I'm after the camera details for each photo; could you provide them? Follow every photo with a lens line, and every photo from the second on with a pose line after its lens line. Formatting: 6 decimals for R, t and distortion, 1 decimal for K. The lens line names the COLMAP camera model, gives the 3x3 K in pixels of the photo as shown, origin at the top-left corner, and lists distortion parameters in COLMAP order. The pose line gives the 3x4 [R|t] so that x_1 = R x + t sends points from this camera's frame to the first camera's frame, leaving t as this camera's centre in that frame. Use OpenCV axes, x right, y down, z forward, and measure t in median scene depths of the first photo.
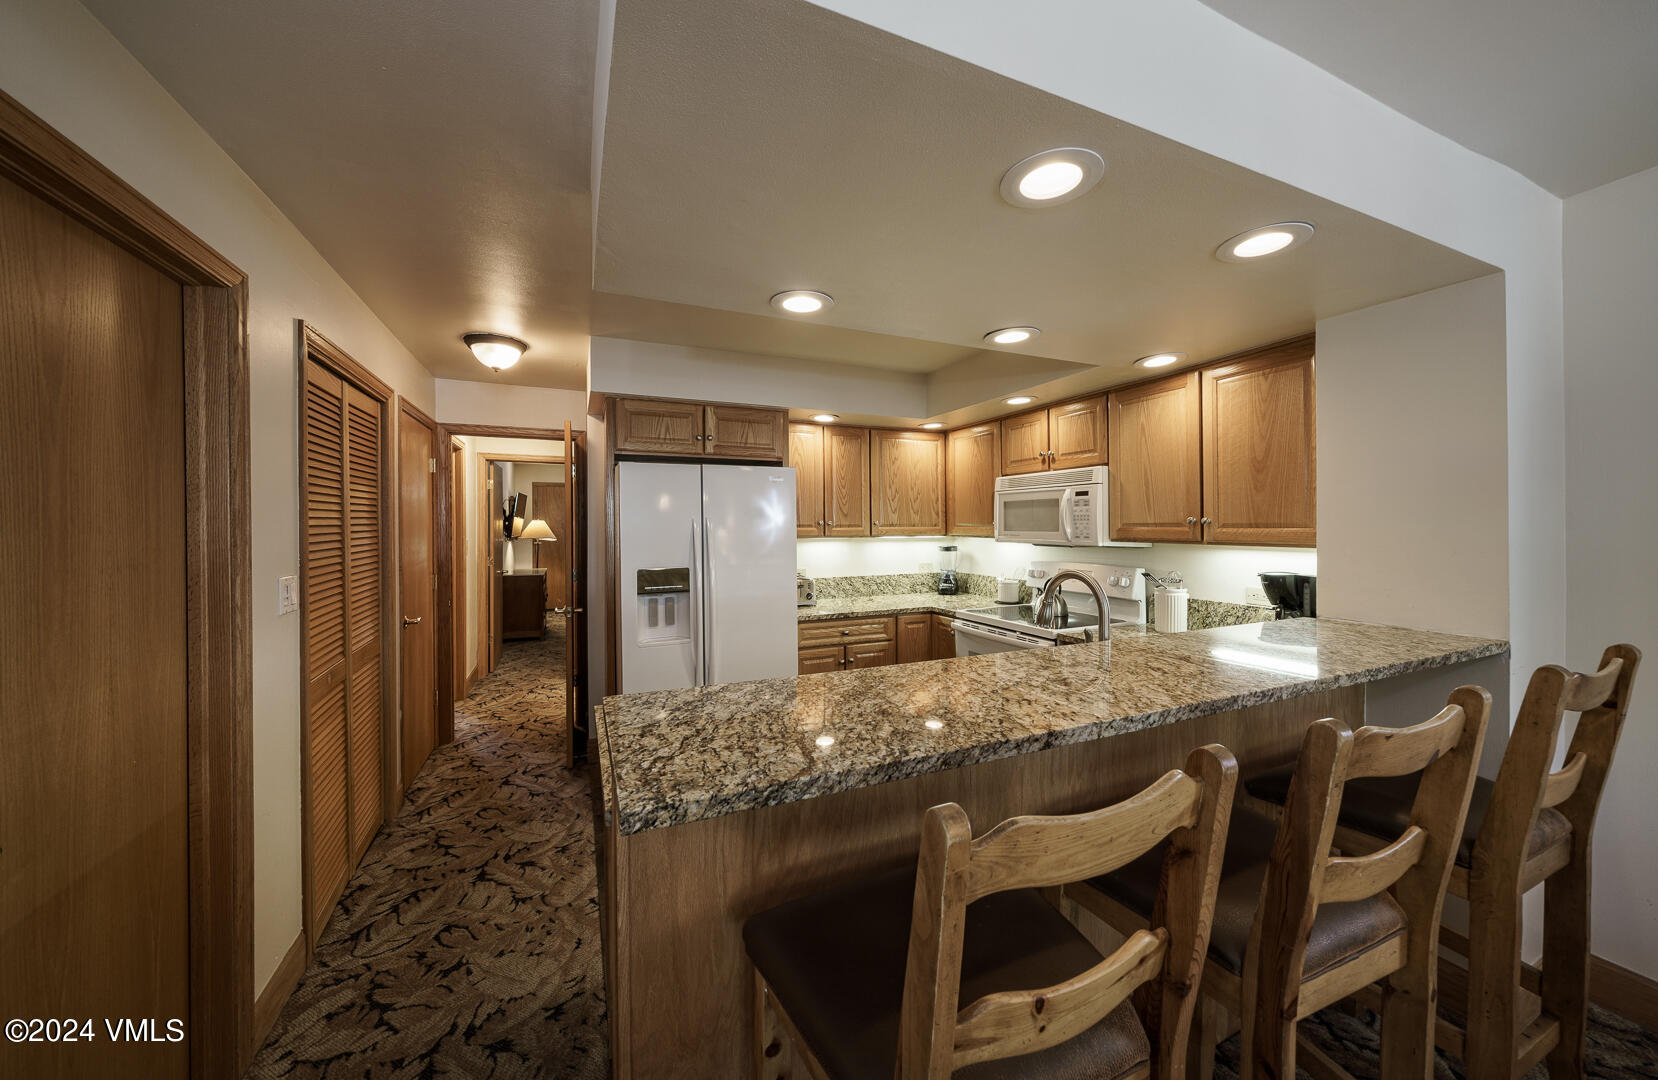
lens RADIAL K [[558.4, 0, 818.7], [0, 558.4, 526.2], [0, 0, 1]] dist [-0.001631, -0.000059]
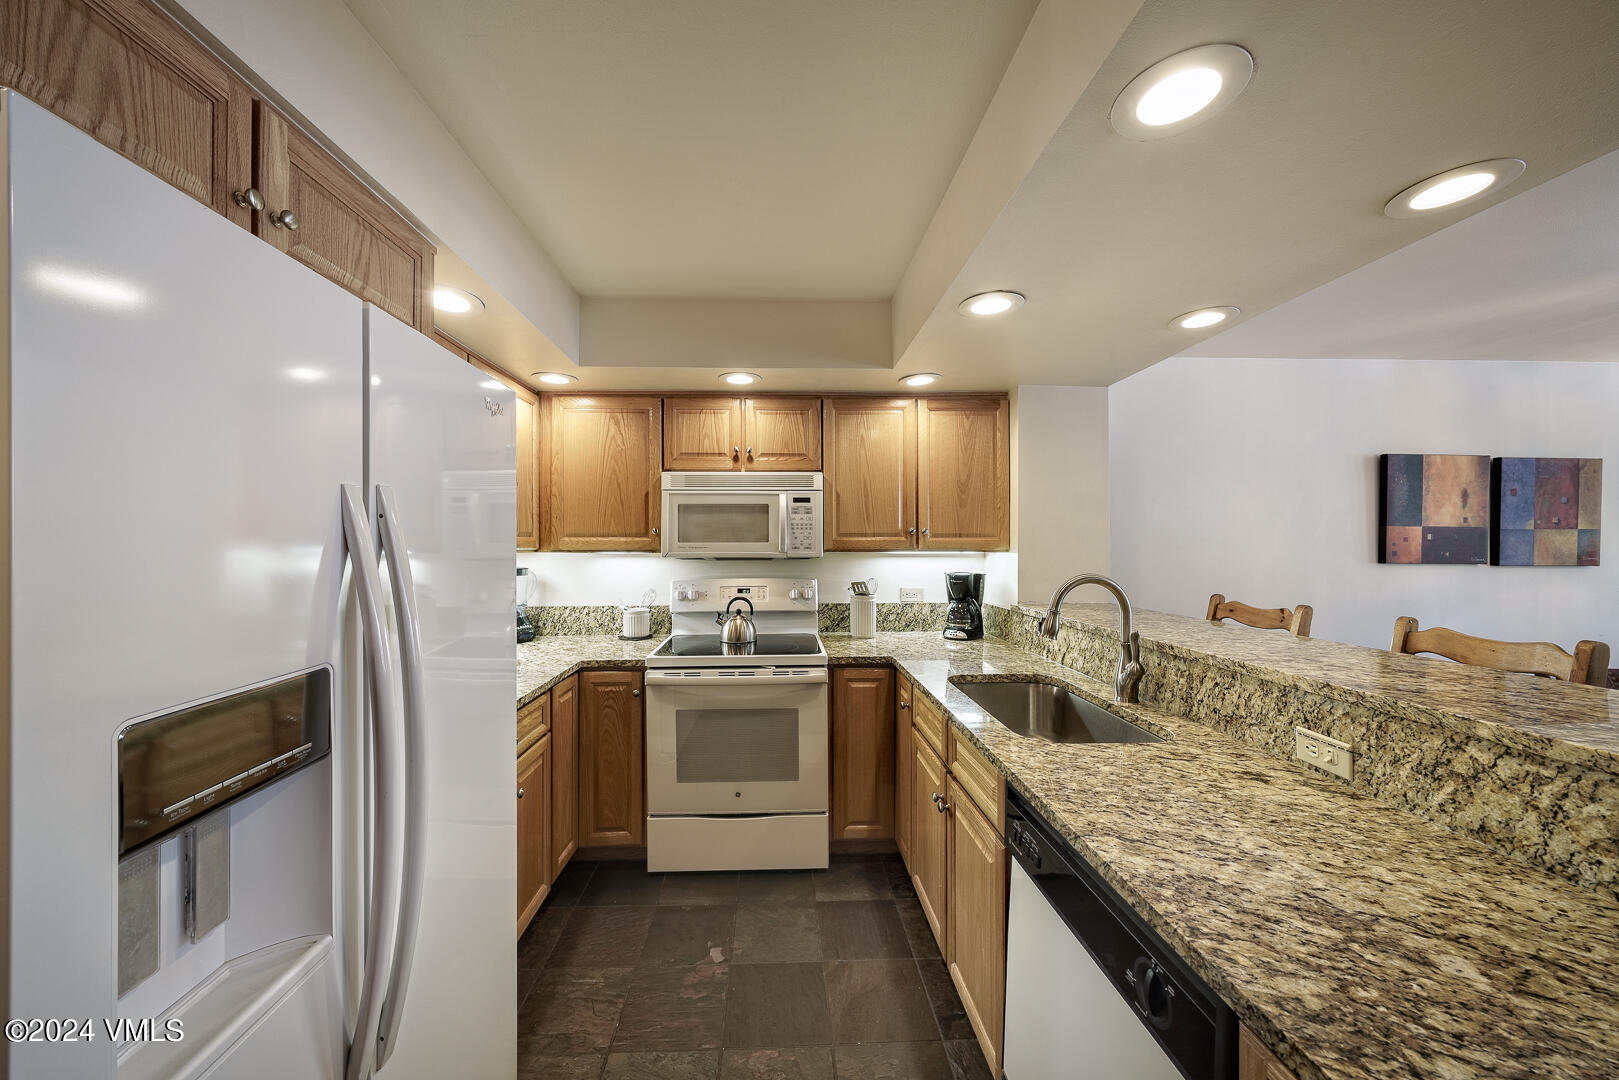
lens RADIAL K [[564.1, 0, 786.3], [0, 564.1, 533.1], [0, 0, 1]] dist [-0.000382, 0.000036]
pose [[0.373414, 0.020286, 0.927443, -0.358833], [0.002438, 0.999736, -0.022849, 0.015232], [-0.927661, 0.010793, 0.373266, 0.620117]]
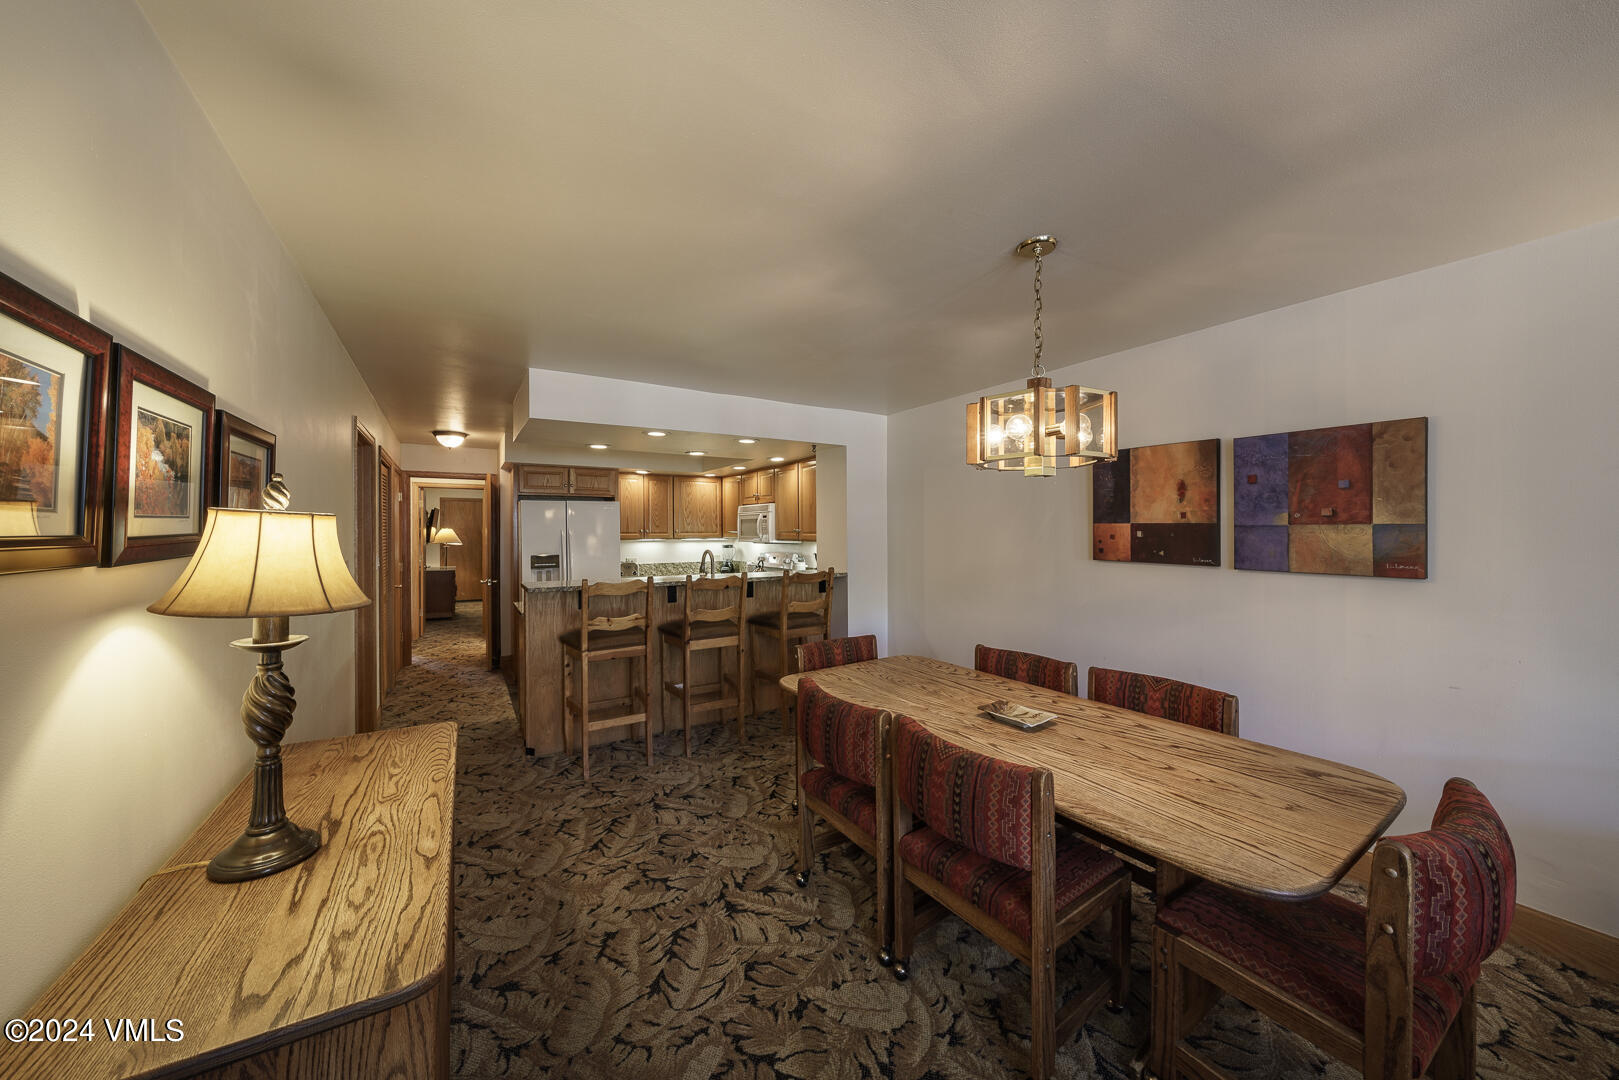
lens RADIAL K [[552.2, 0, 802.2], [0, 552.2, 532.9], [0, 0, 1]] dist [-0.002180, -0.000088]
pose [[0.989649, -0.000565, 0.143506, 0.291671], [0.000422, 0.999999, 0.001027, -0.001074], [-0.143507, -0.000956, 0.989649, -0.904052]]
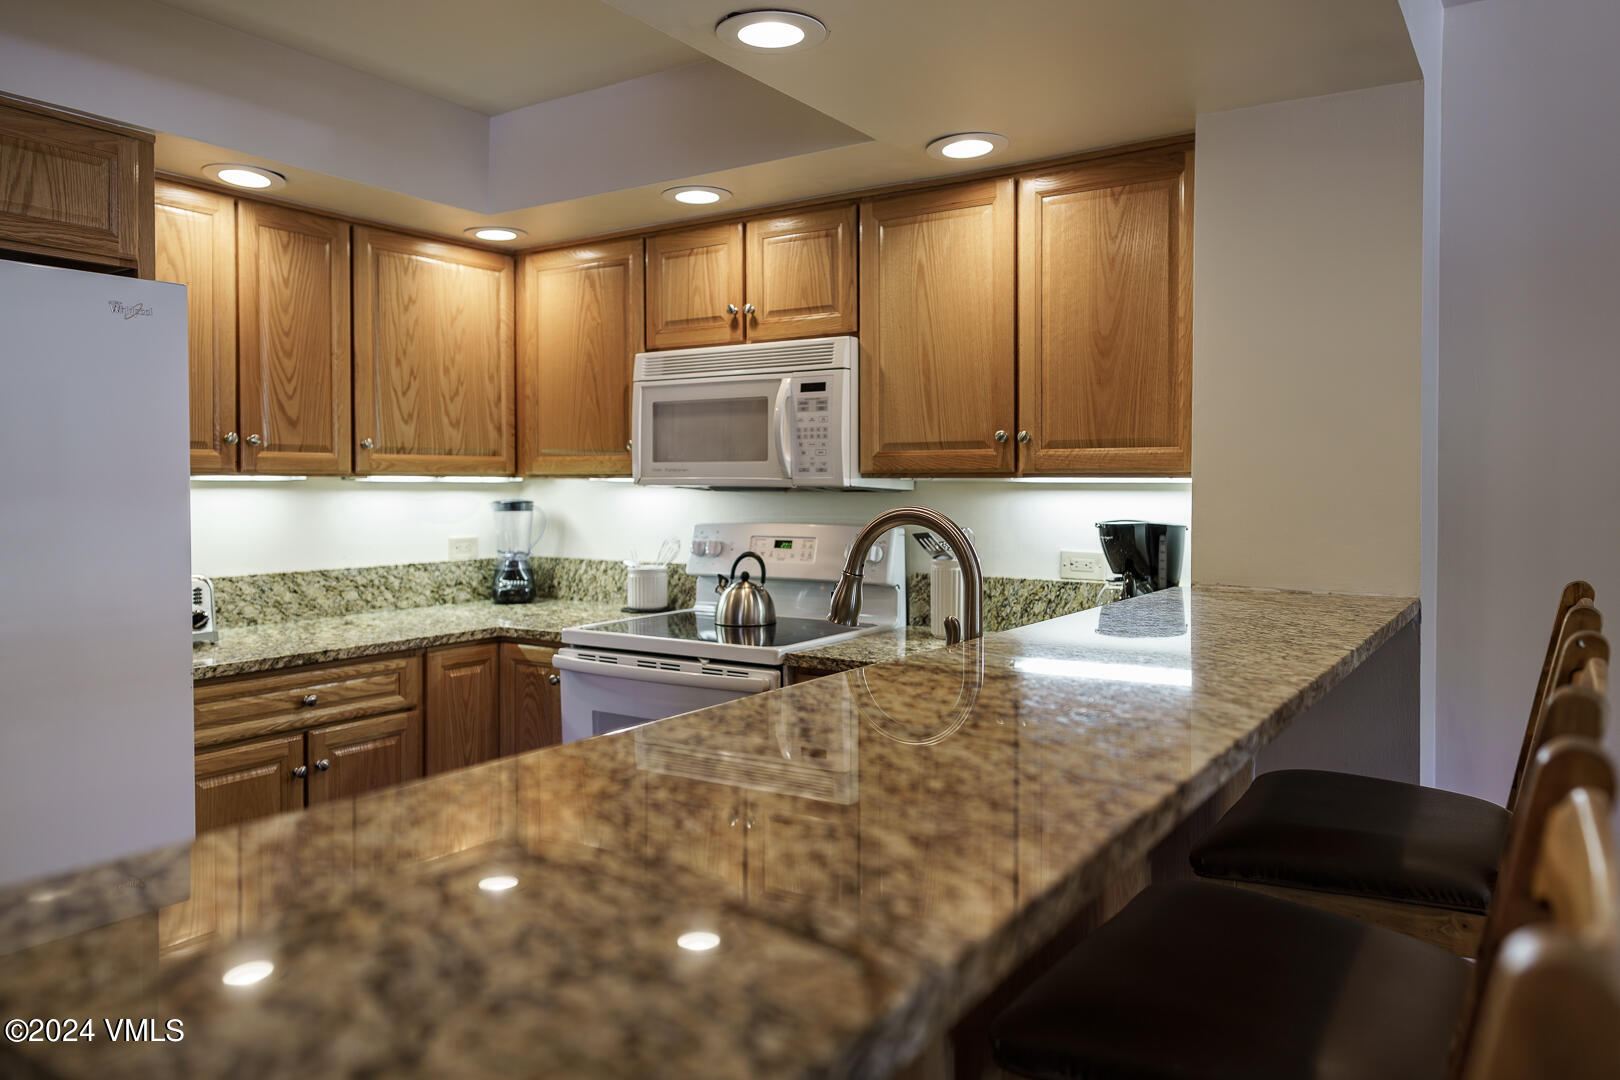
lens RADIAL K [[1118.3, 0, 805.0], [0, 1118.3, 494.5], [0, 0, 1]] dist [-0.005682, -0.000215]
pose [[0.839528, -0.000581, 0.543316, -0.098948], [-0.002997, 0.999979, 0.005701, 0.033495], [-0.543308, -0.006414, 0.839509, 0.107880]]
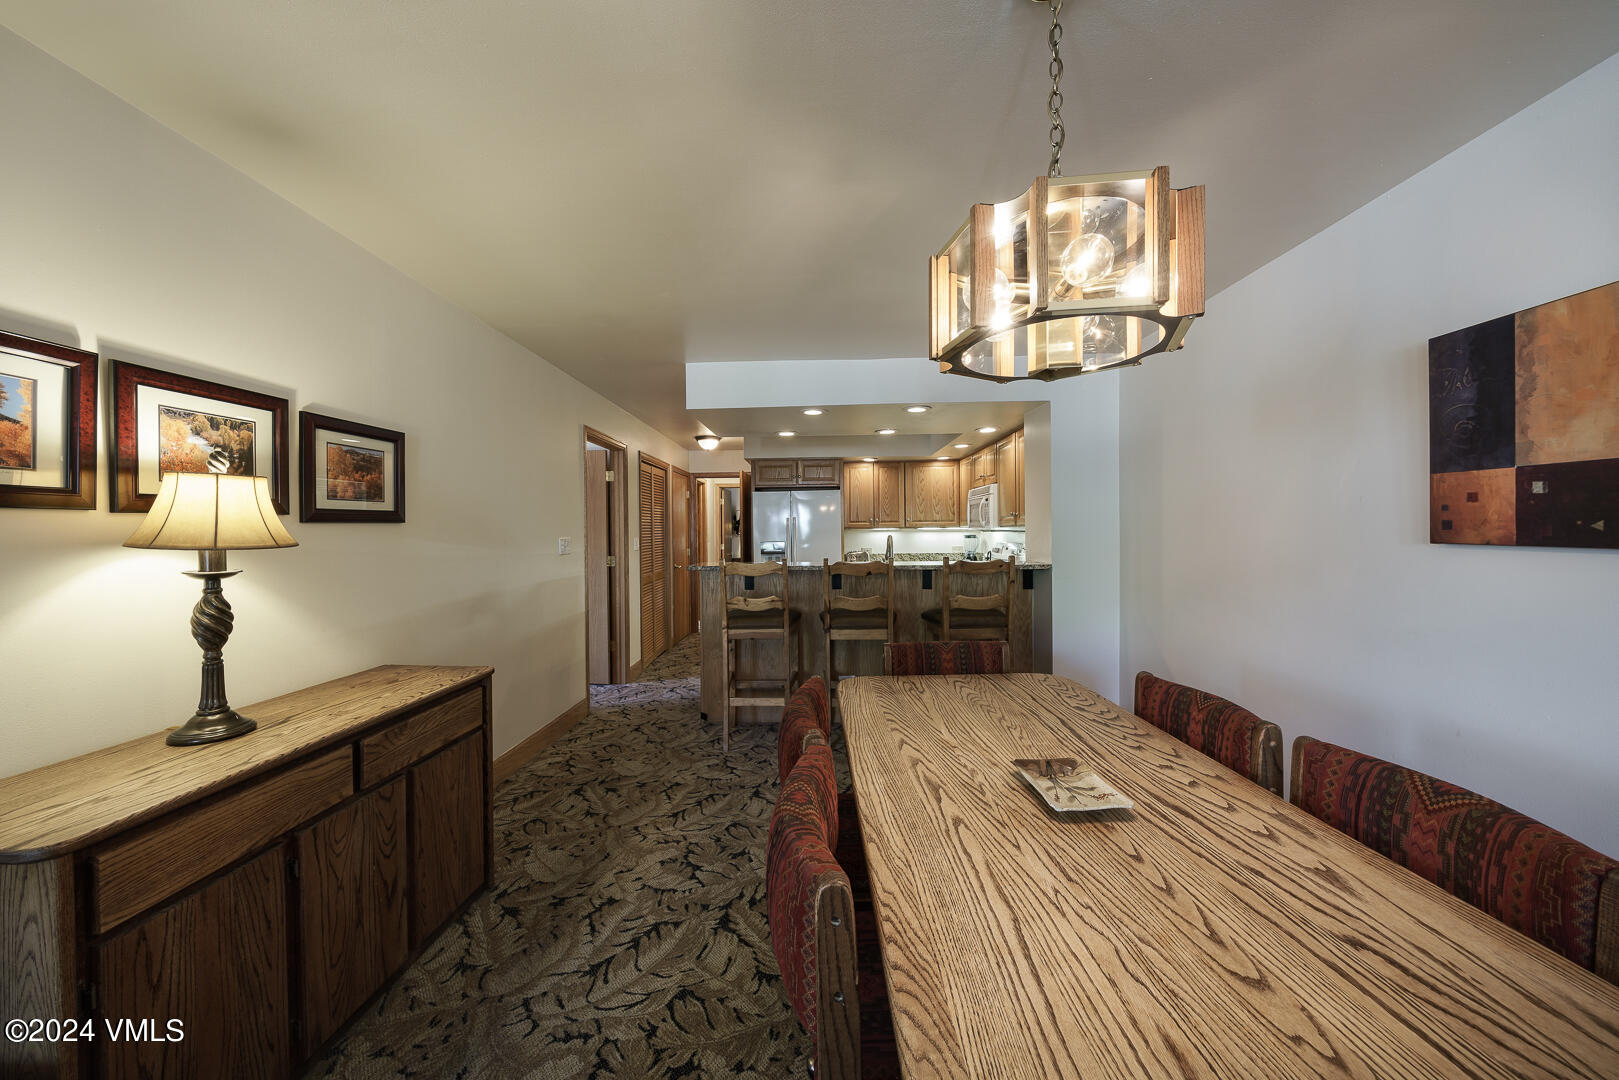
lens RADIAL K [[551.7, 0, 809.5], [0, 551.7, 540.0], [0, 0, 1]] dist [-0.005814, -0.000007]
pose [[0.903846, 0.002054, -0.427852, 0.645543], [0.004592, 0.999884, 0.014501, 0.035491], [0.427833, -0.015071, 0.903732, -0.715847]]
